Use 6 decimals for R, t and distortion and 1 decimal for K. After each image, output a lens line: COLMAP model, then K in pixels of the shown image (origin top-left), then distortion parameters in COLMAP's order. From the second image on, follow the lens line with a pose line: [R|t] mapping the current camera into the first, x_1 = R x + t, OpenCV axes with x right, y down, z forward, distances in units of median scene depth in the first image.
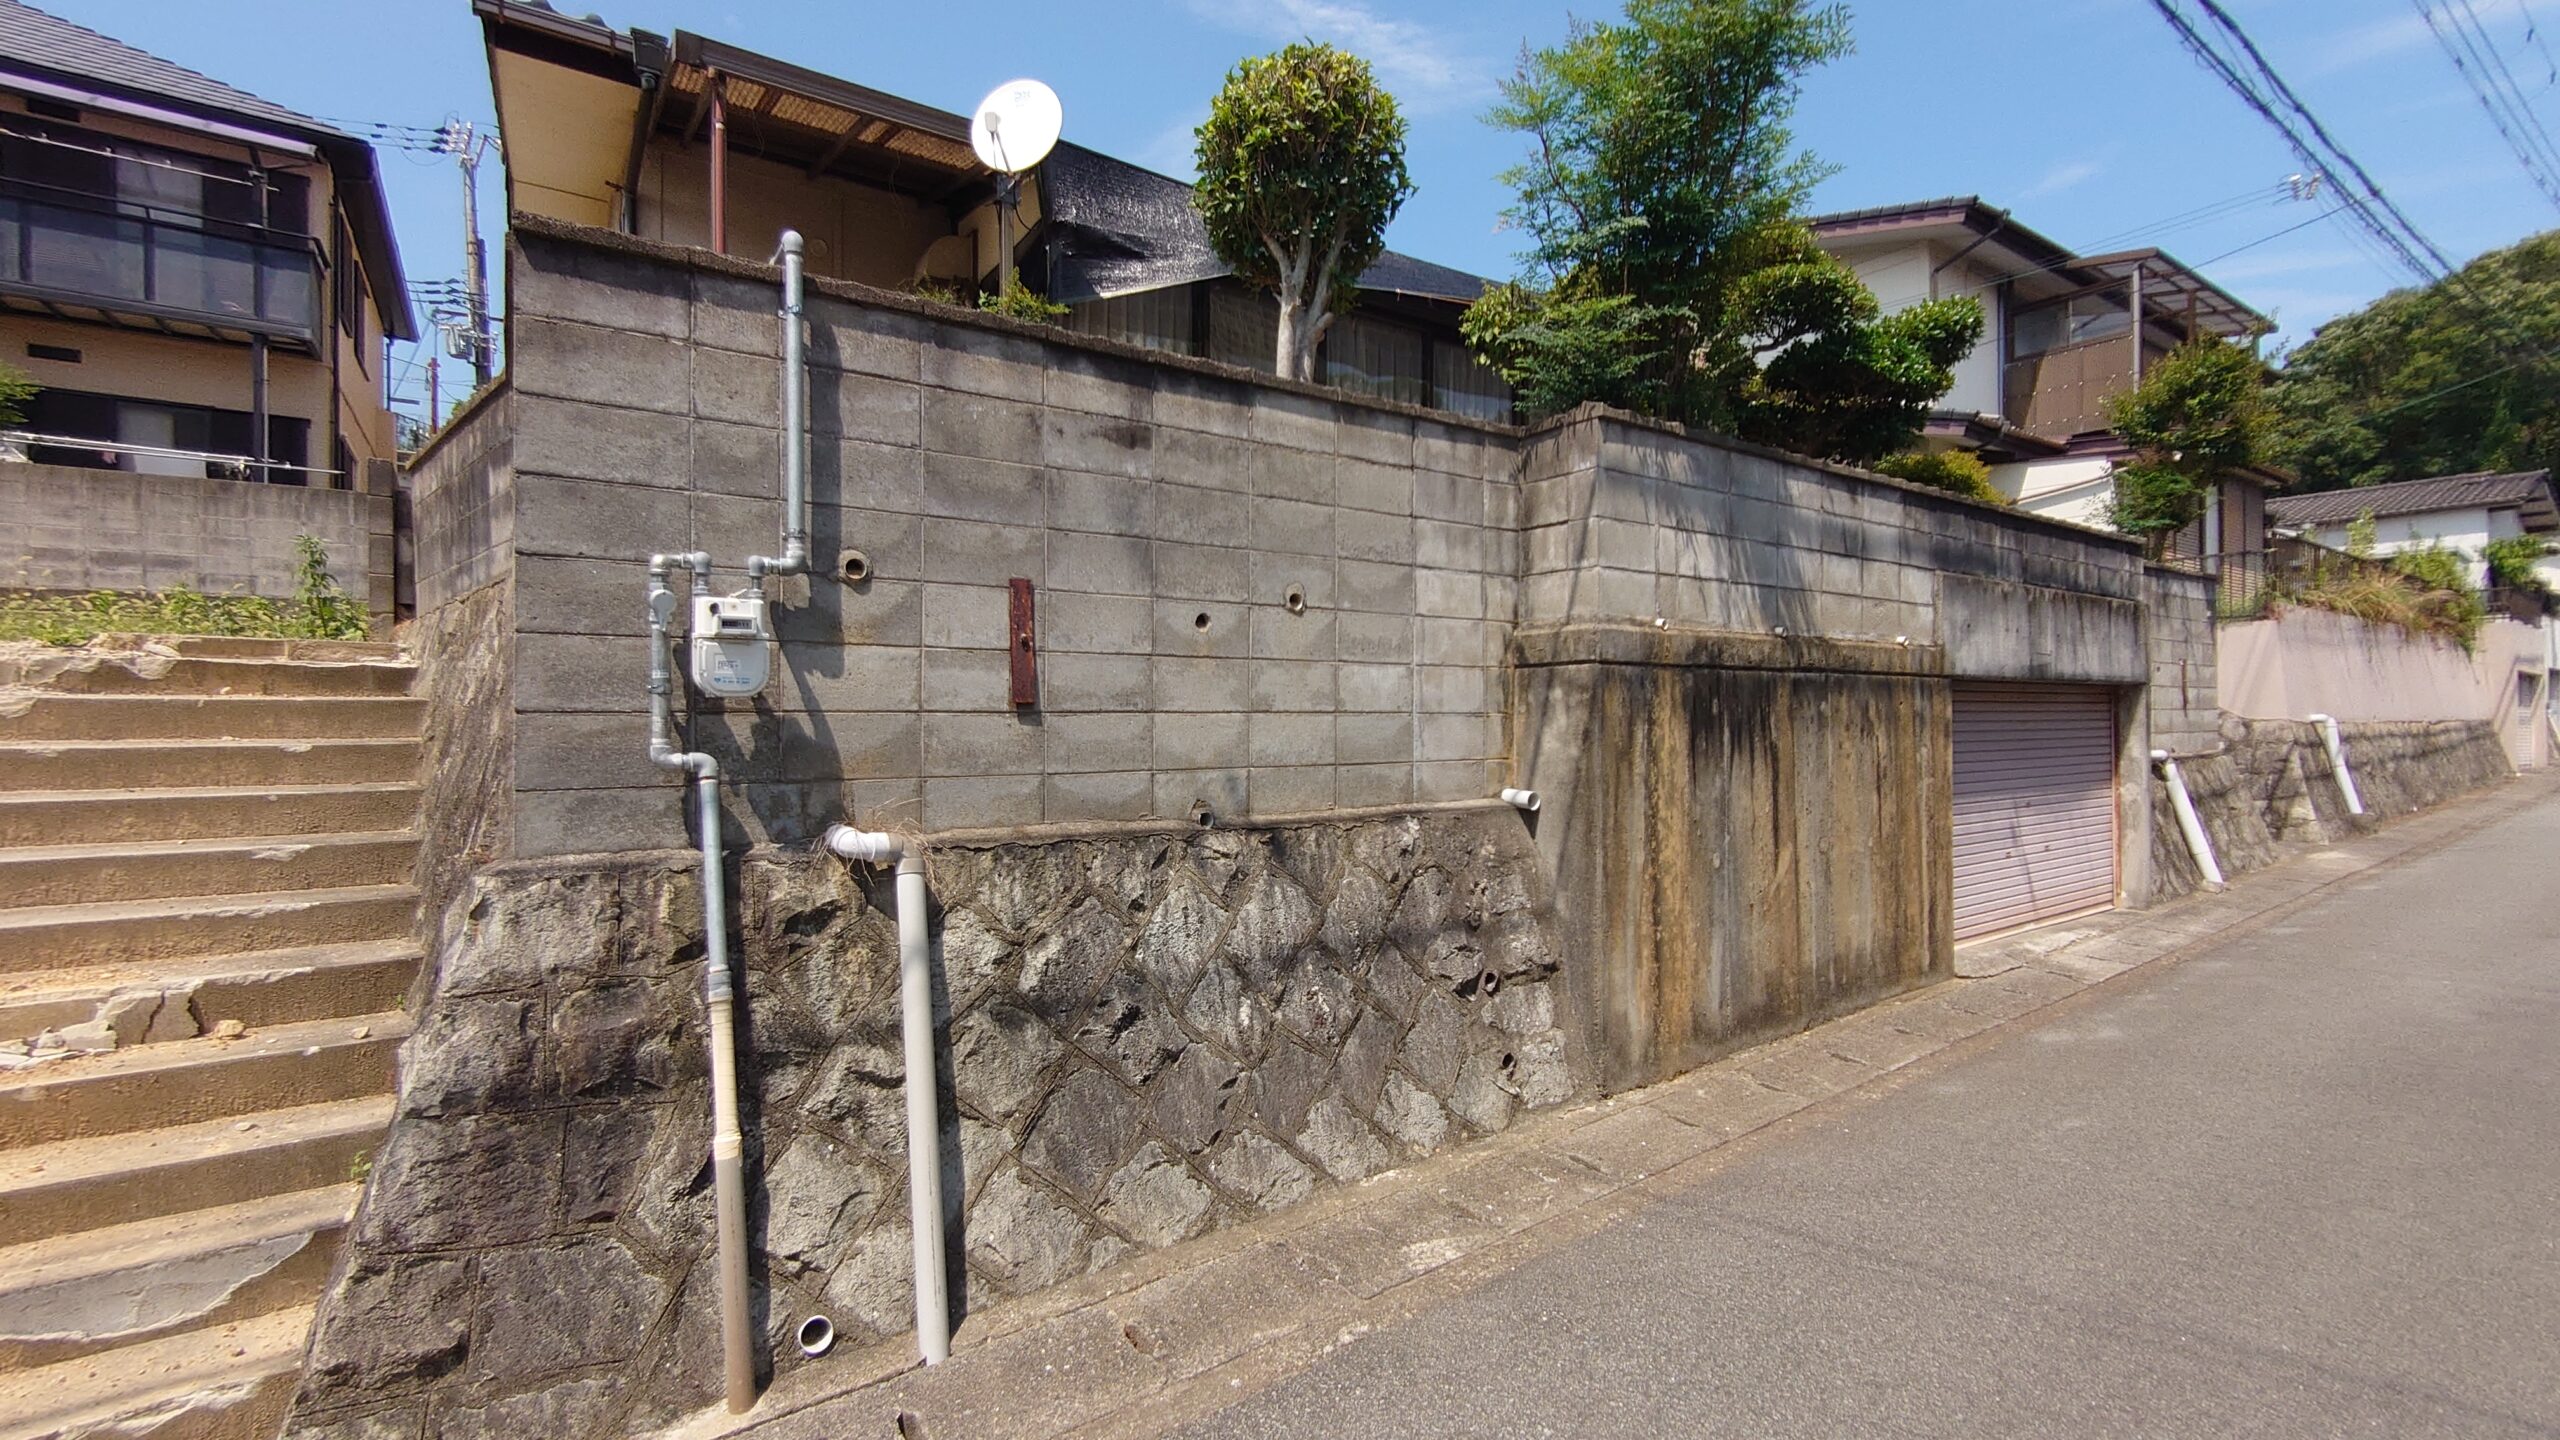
lens RADIAL K [[1118.7, 0, 1280.0], [0, 1118.7, 720.0], [0, 0, 1]] dist [-0.000846, -0.000319]
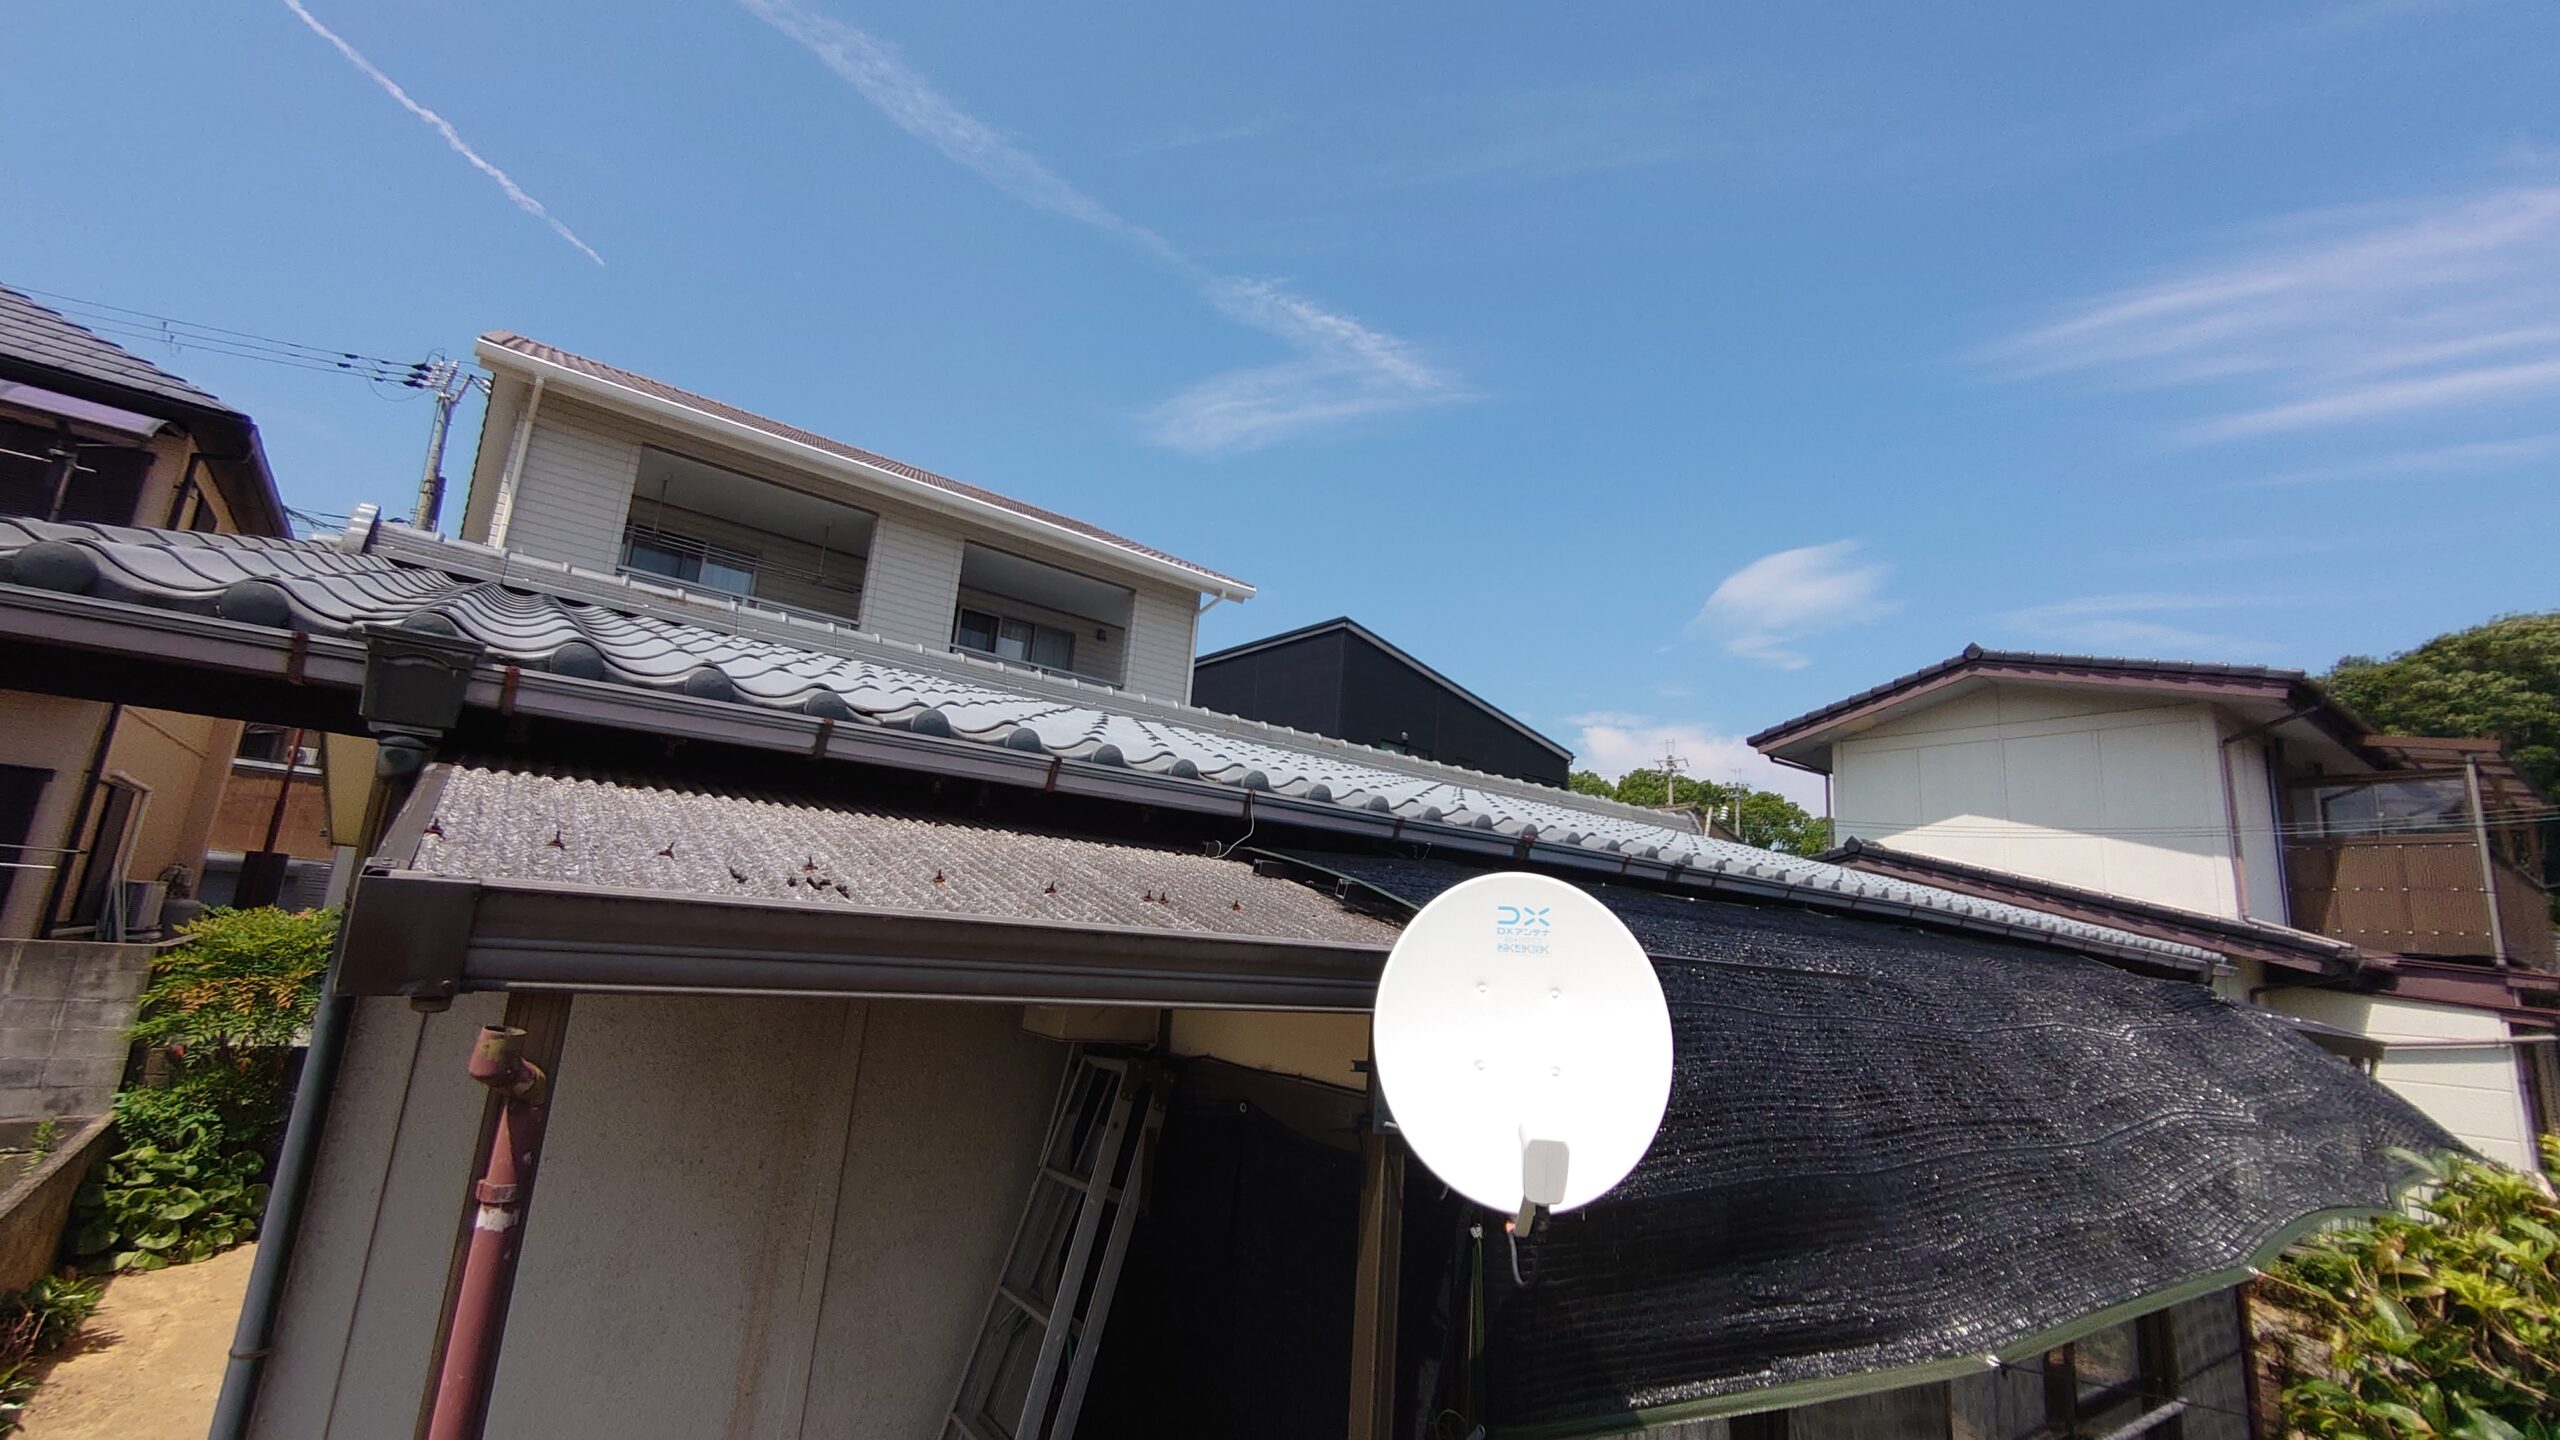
lens RADIAL K [[1118.7, 0, 1280.0], [0, 1118.7, 720.0], [0, 0, 1]] dist [-0.000846, -0.000319]
pose [[0.995809, 0.082242, 0.040020, -0.116587], [-0.071827, 0.974081, -0.214492, -0.185006], [-0.056623, 0.210719, 0.975905, 0.235932]]
